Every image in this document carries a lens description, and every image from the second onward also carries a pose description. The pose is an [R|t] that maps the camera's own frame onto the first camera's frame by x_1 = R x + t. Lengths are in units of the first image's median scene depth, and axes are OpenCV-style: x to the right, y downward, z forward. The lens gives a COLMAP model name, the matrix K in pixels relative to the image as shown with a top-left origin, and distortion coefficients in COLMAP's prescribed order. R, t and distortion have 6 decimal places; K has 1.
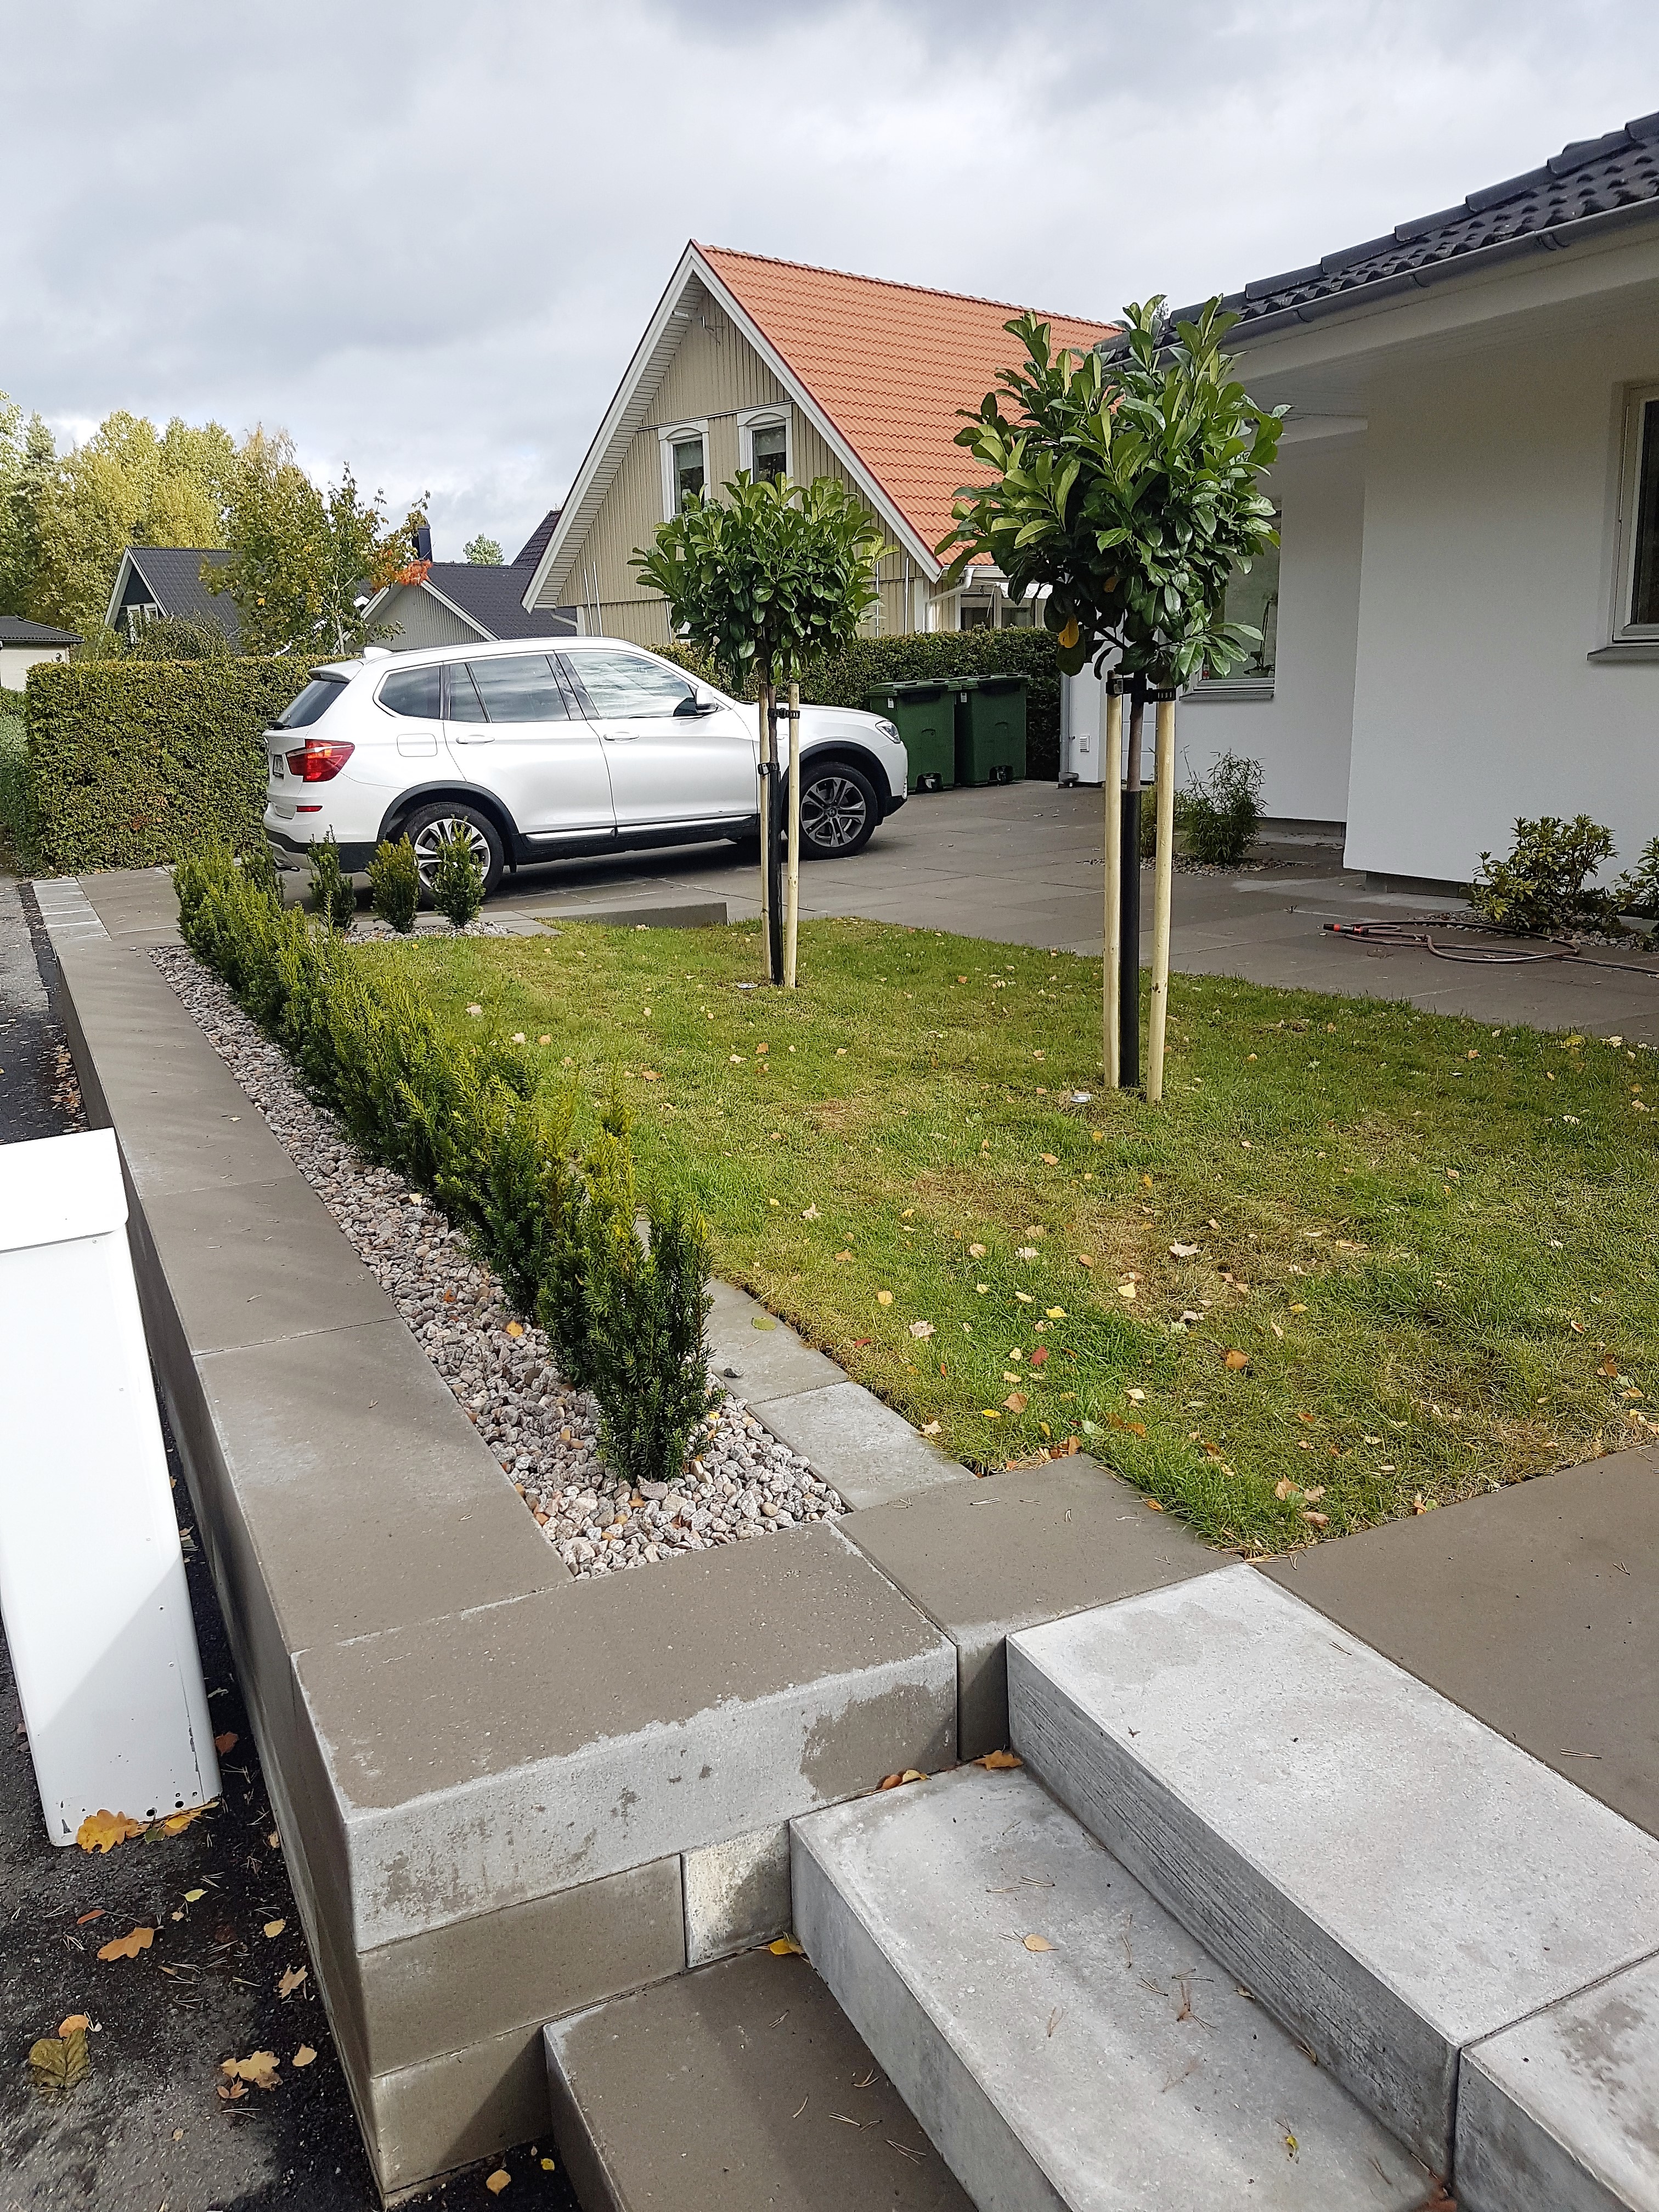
lens RADIAL K [[1675.3, 0, 838.3], [0, 1675.3, 1106.7], [0, 0, 1]] dist [0.016050, -0.005038]
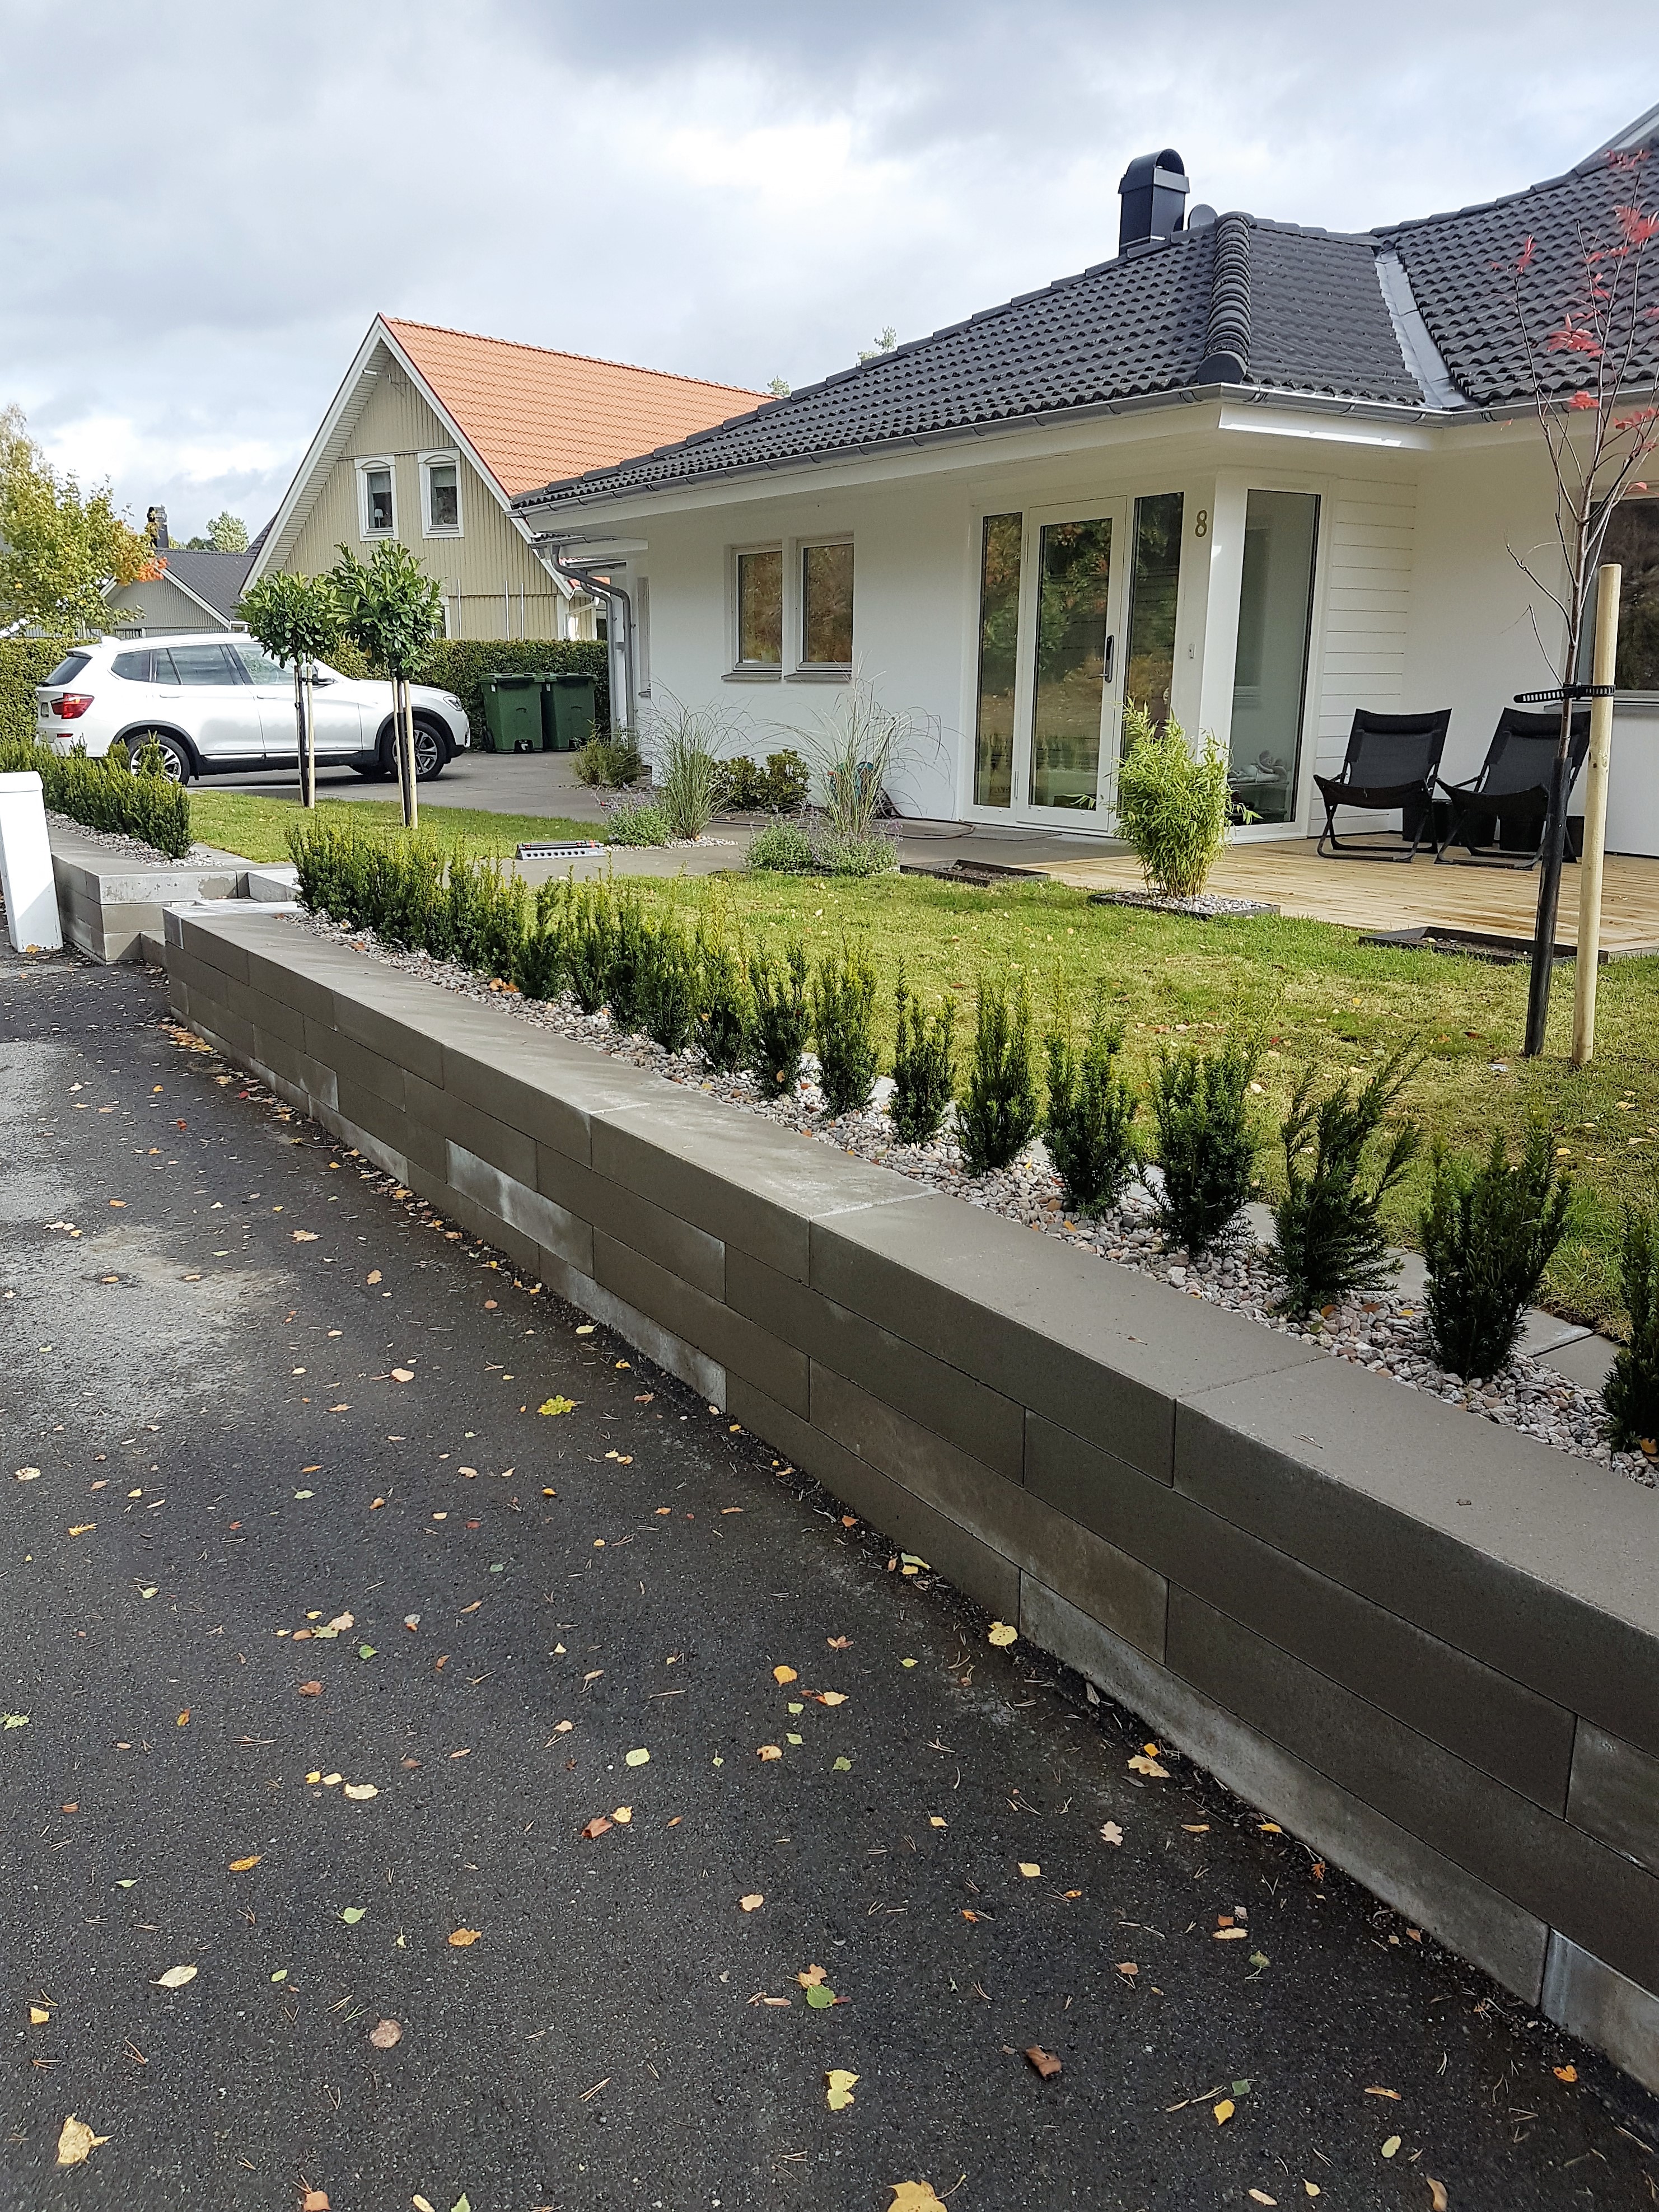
lens RADIAL K [[1675.4, 0, 819.2], [0, 1675.4, 1104.7], [0, 0, 1]] dist [0.016050, -0.005038]
pose [[0.991438, 0.006302, 0.130424, 0.163924], [-0.006283, 0.999980, -0.000561, 0.145850], [-0.130425, -0.000263, 0.991458, -0.586098]]
